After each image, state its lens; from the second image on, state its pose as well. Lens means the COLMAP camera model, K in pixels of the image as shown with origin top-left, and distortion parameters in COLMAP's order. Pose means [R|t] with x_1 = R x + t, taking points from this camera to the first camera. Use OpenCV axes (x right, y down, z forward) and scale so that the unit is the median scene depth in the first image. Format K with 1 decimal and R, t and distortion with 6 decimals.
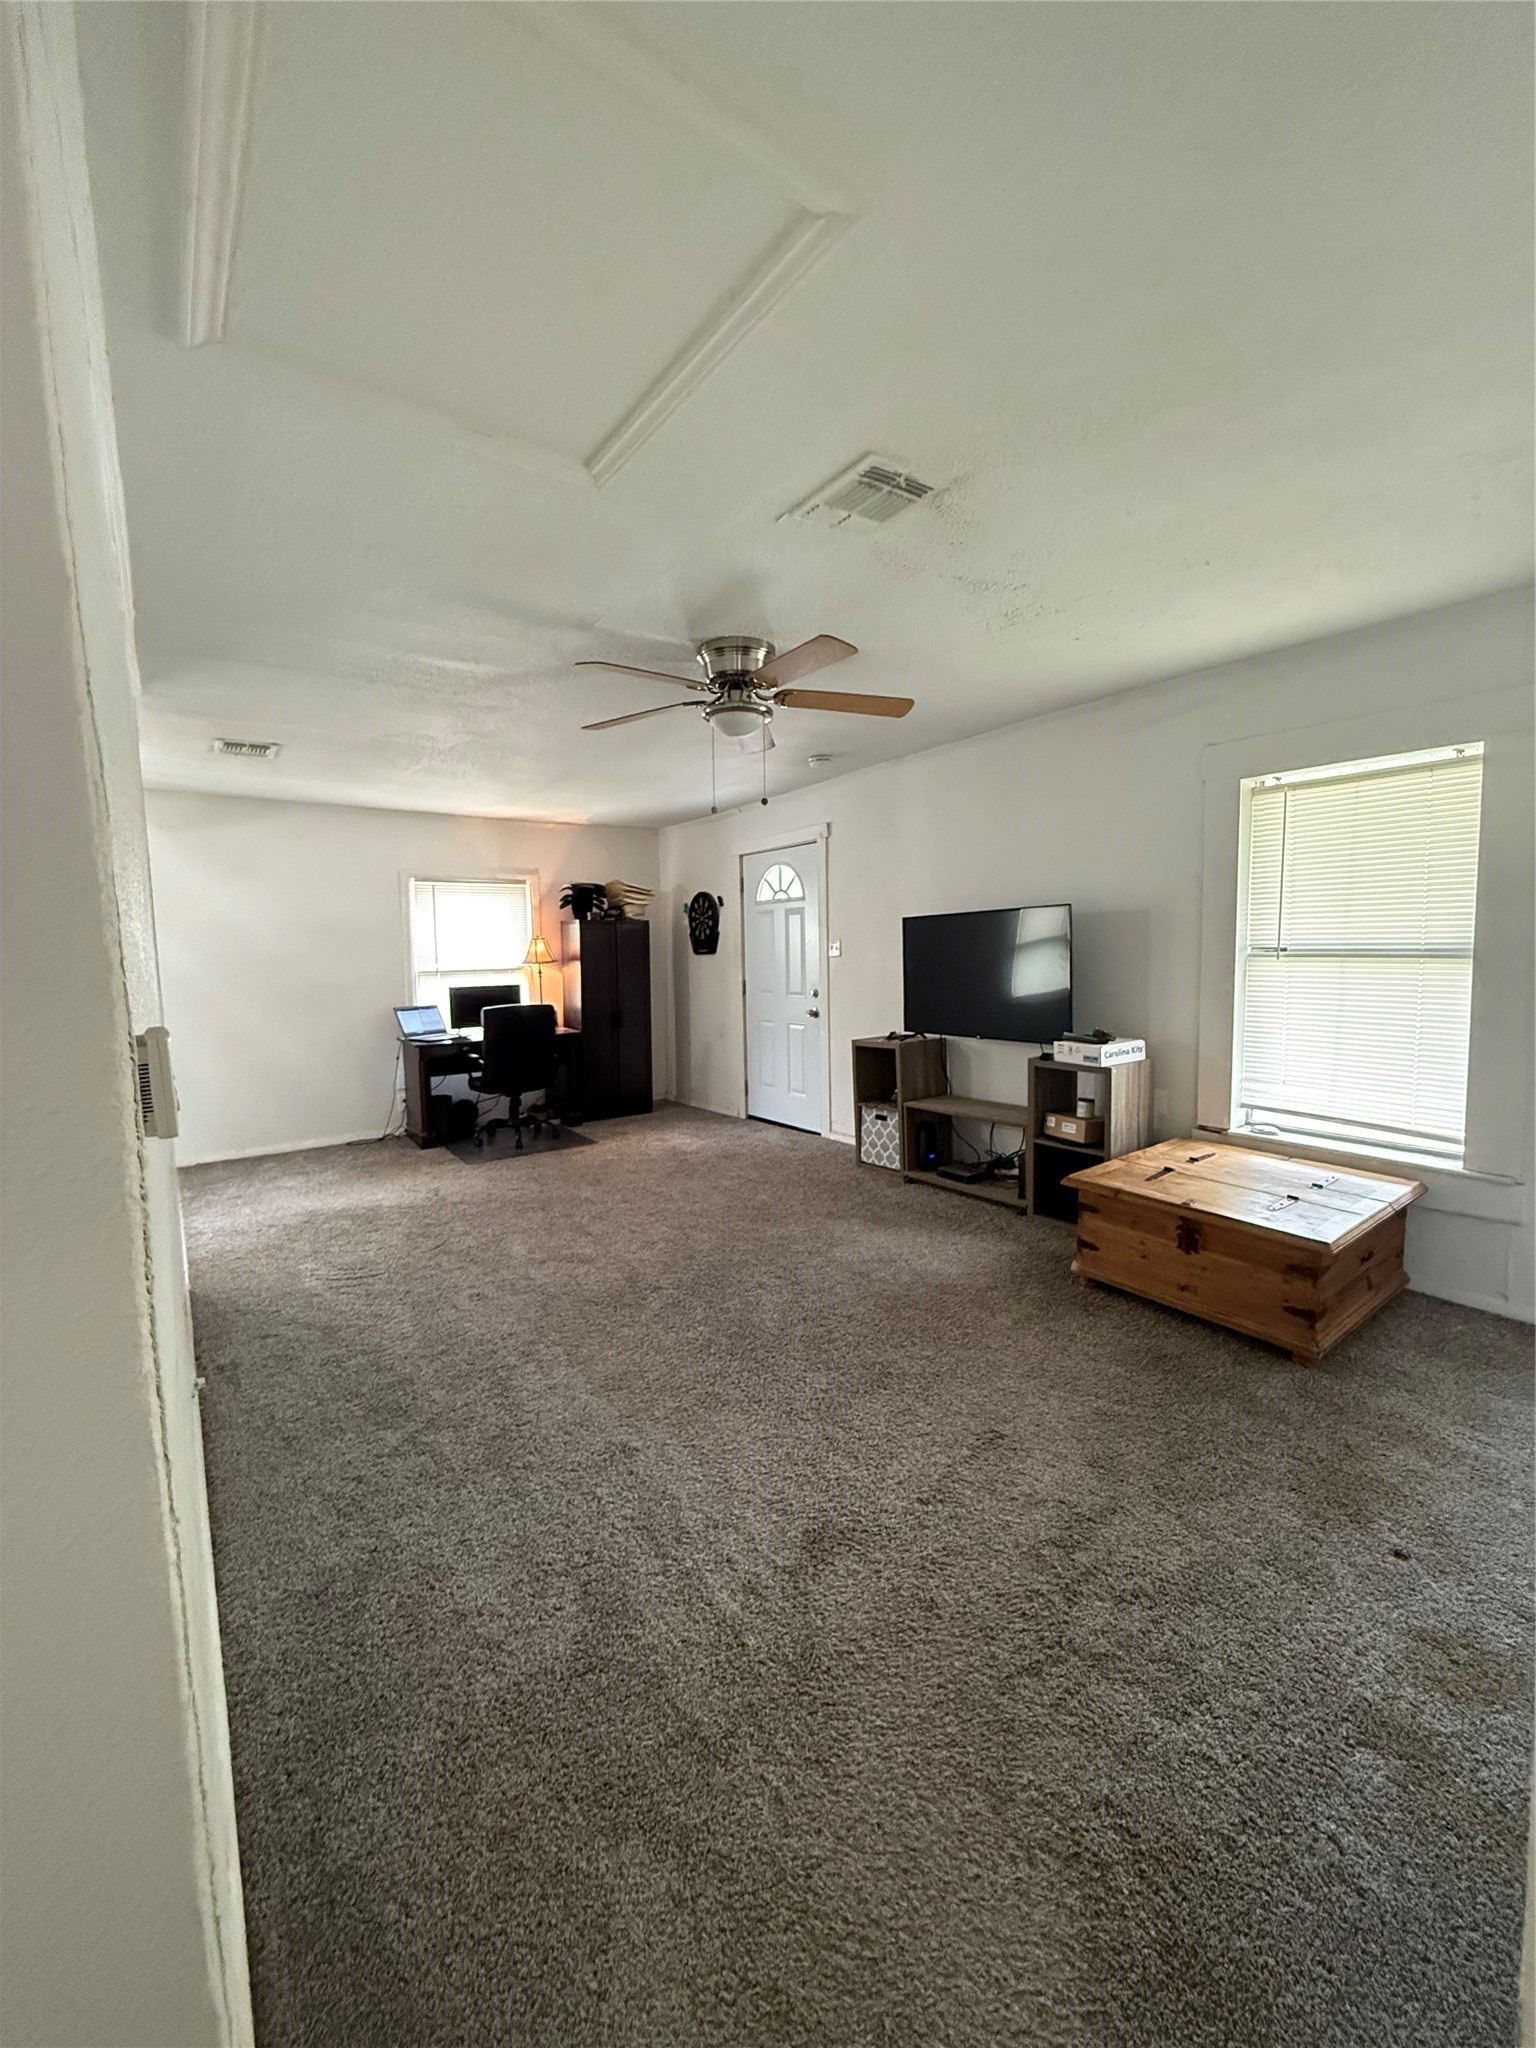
lens RADIAL K [[817.7, 0, 769.9], [0, 817.7, 1017.9], [0, 0, 1]] dist [0.001036, 0.000618]
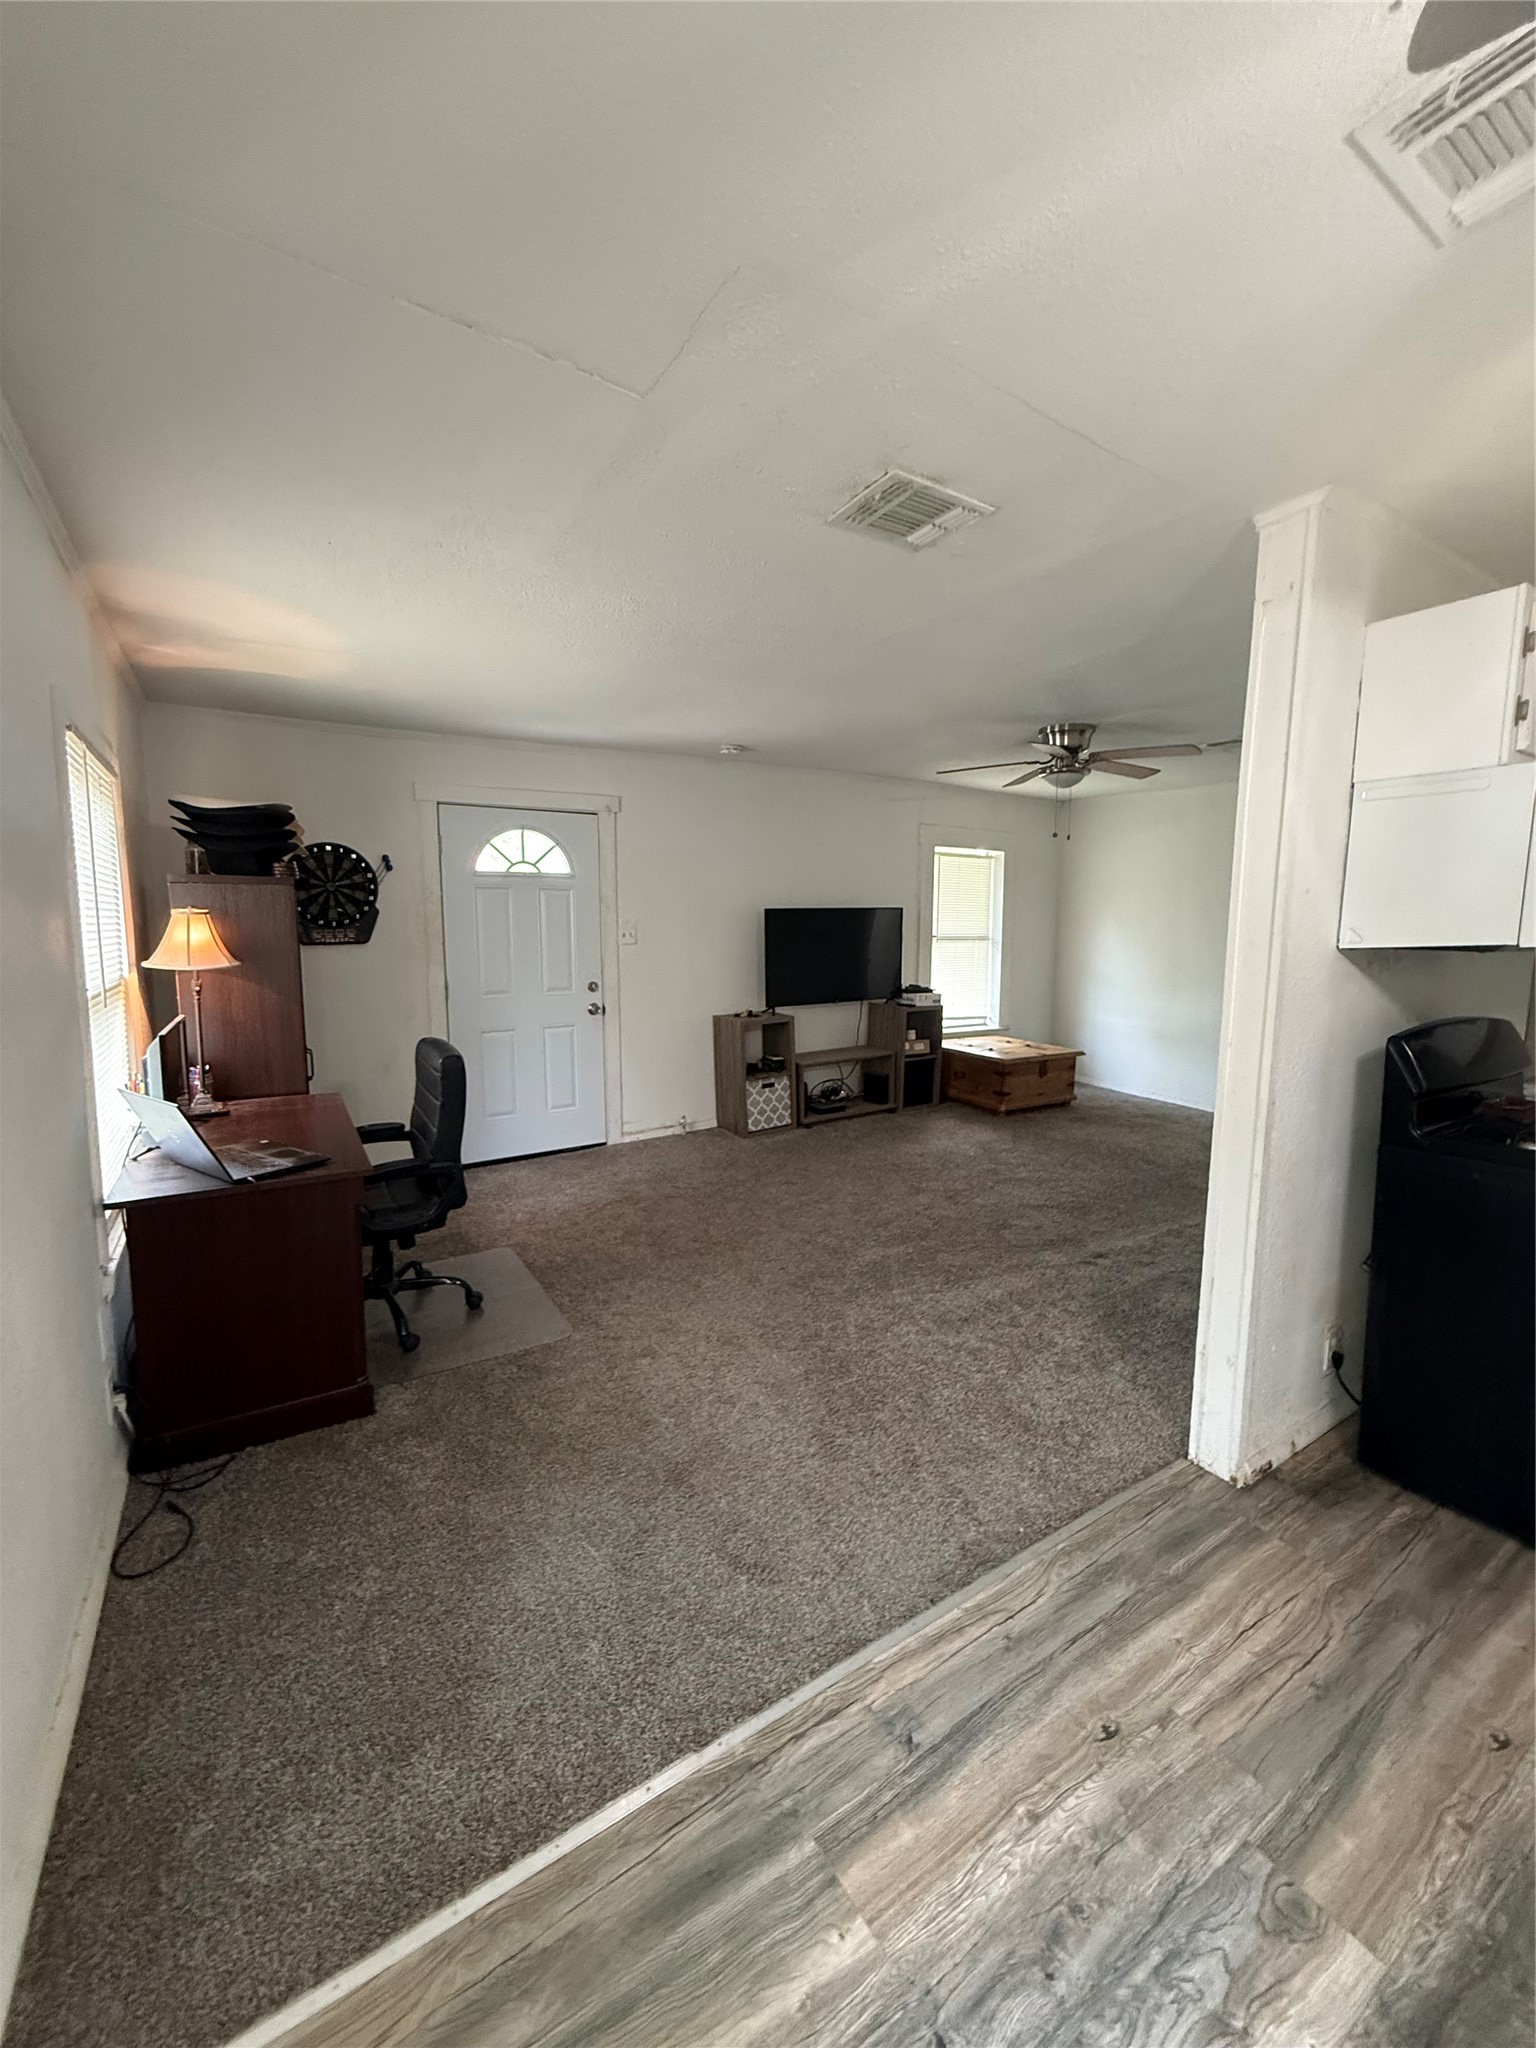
lens RADIAL K [[817.7, 0, 769.9], [0, 817.7, 1017.9], [0, 0, 1]] dist [0.001036, 0.000618]
pose [[0.071123, -0.098724, 0.992570, -0.957736], [0.084440, 0.992114, 0.092628, -0.073847], [-0.993887, 0.077225, 0.078898, 0.885074]]
